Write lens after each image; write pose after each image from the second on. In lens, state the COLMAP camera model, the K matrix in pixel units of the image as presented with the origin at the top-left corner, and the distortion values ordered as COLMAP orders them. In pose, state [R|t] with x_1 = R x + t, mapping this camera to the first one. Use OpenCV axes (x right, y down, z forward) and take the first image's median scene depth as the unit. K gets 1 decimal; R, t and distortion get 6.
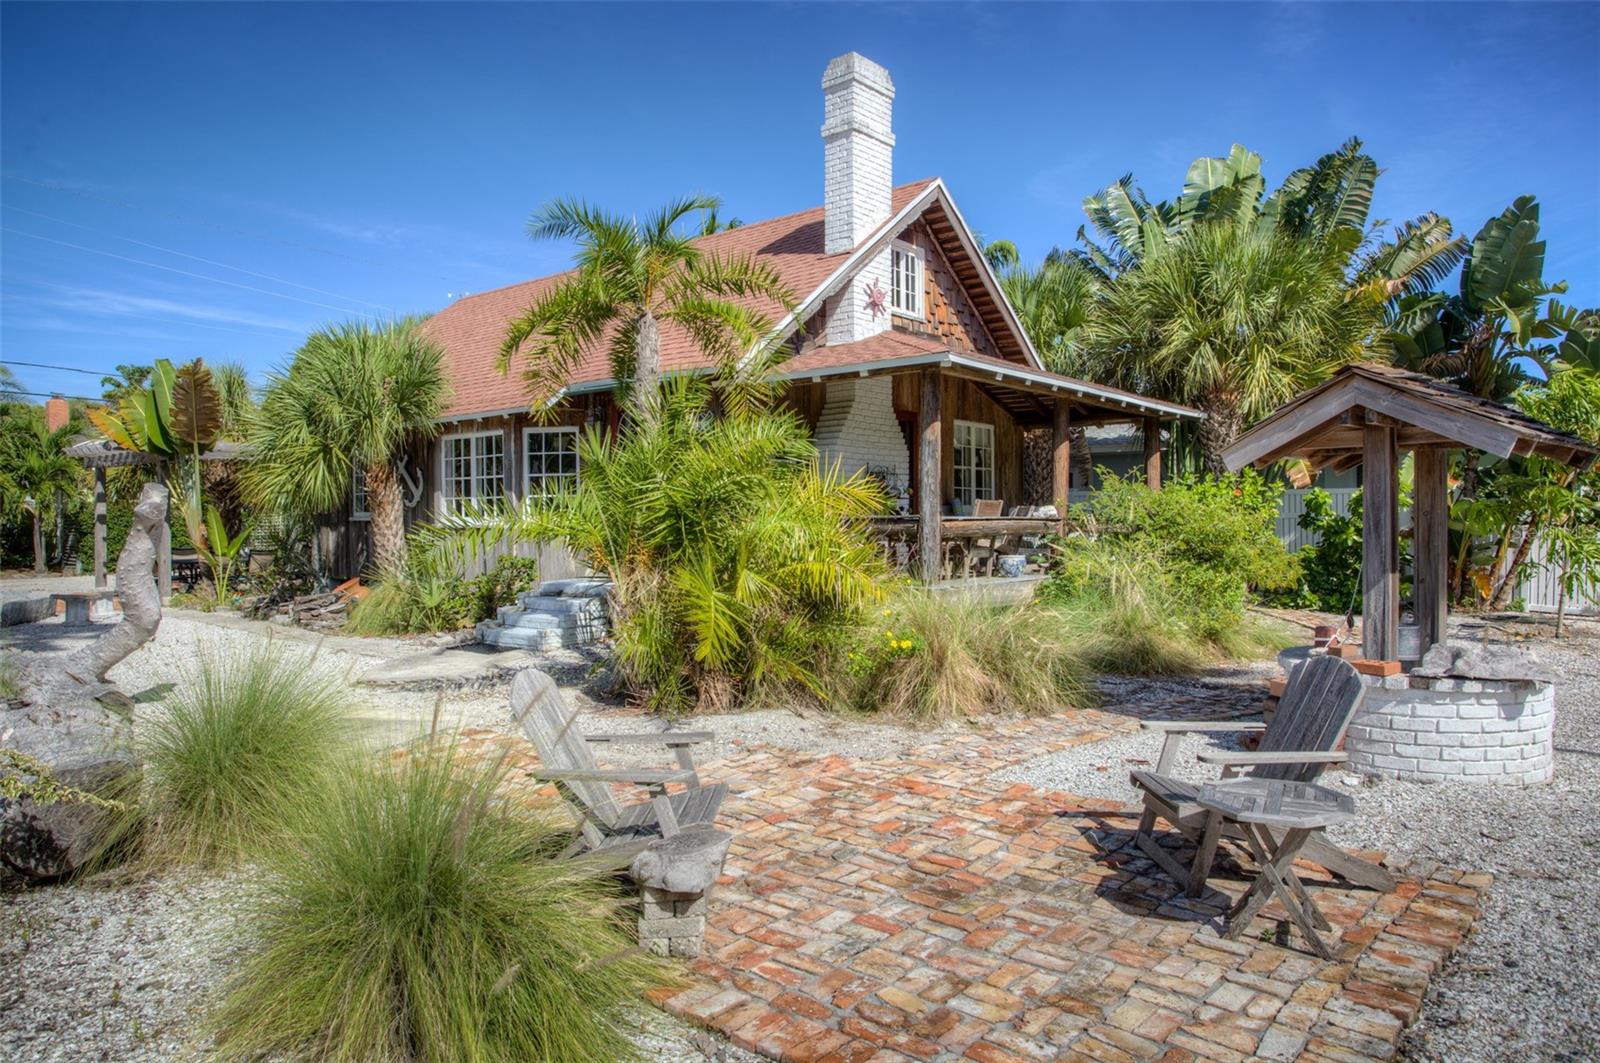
lens RADIAL K [[1061.7, 0, 800.0], [0, 1061.7, 531.5], [0, 0, 1]] dist [-0.053088, 0.060527]
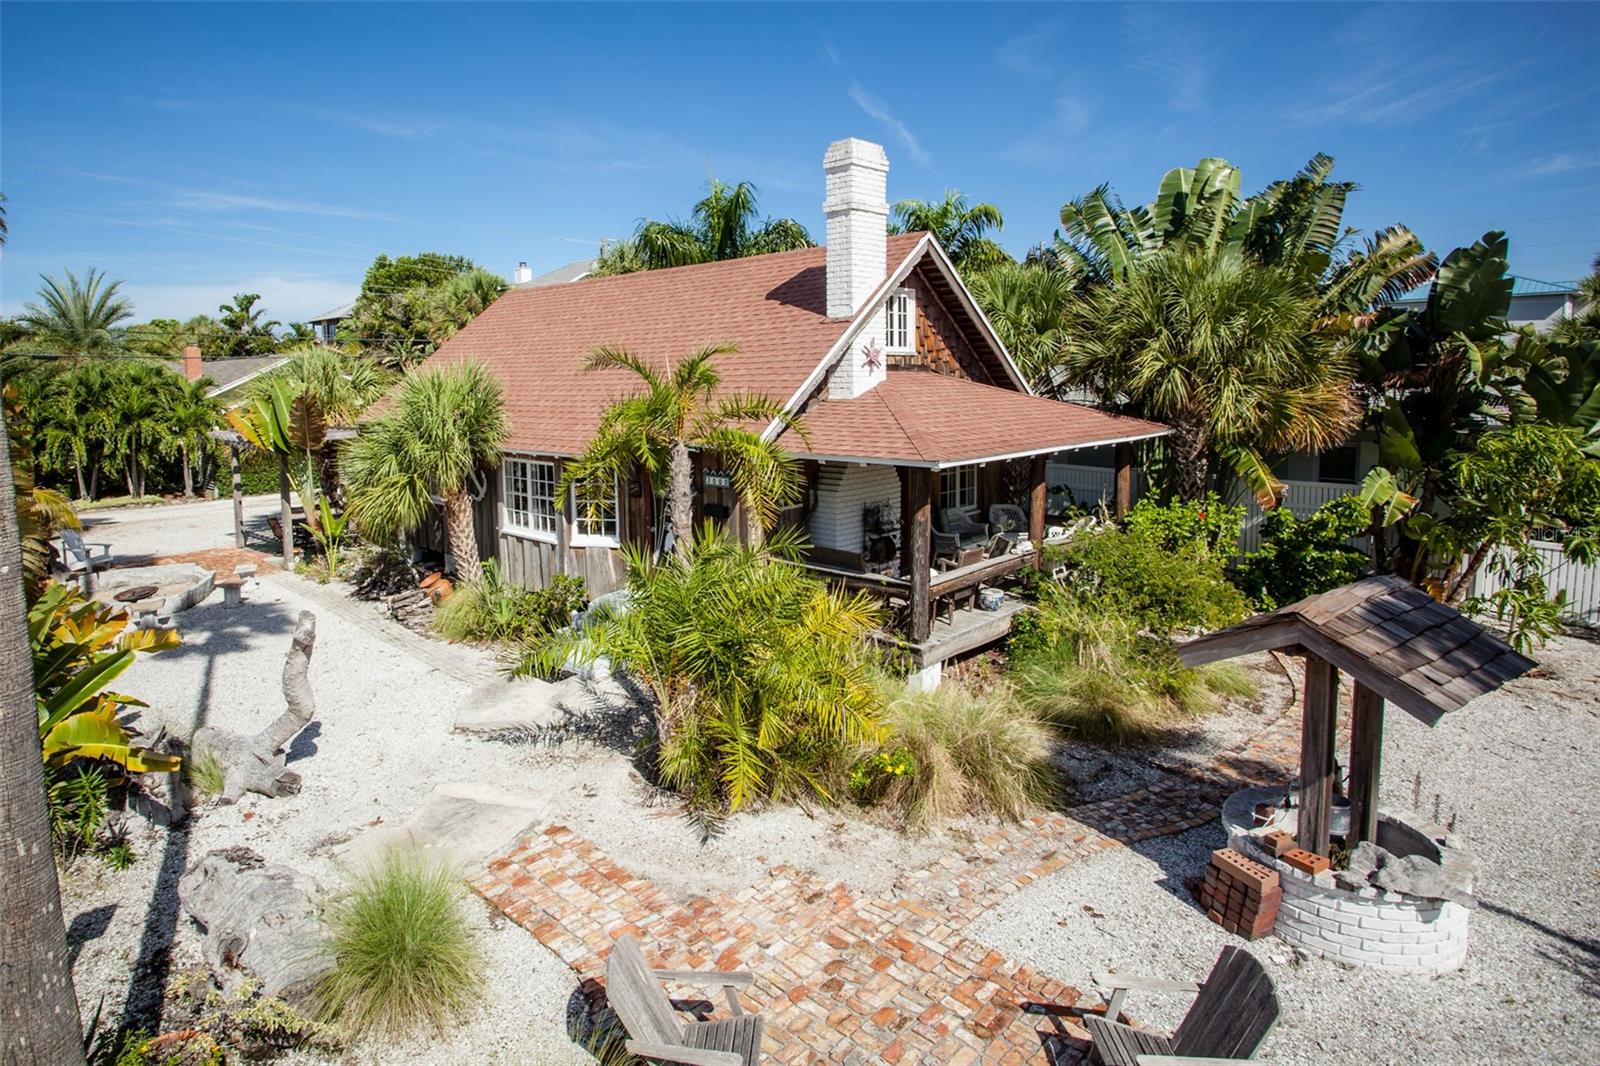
lens RADIAL K [[944.9, 0, 659.4], [0, 944.9, 444.7], [0, 0, 1]] dist [-0.076218, 0.036310]
pose [[0.989825, -0.003198, -0.142256, -0.010663], [0.013693, 0.997248, 0.072860, -0.192306], [0.141631, -0.074067, 0.987145, -0.034632]]
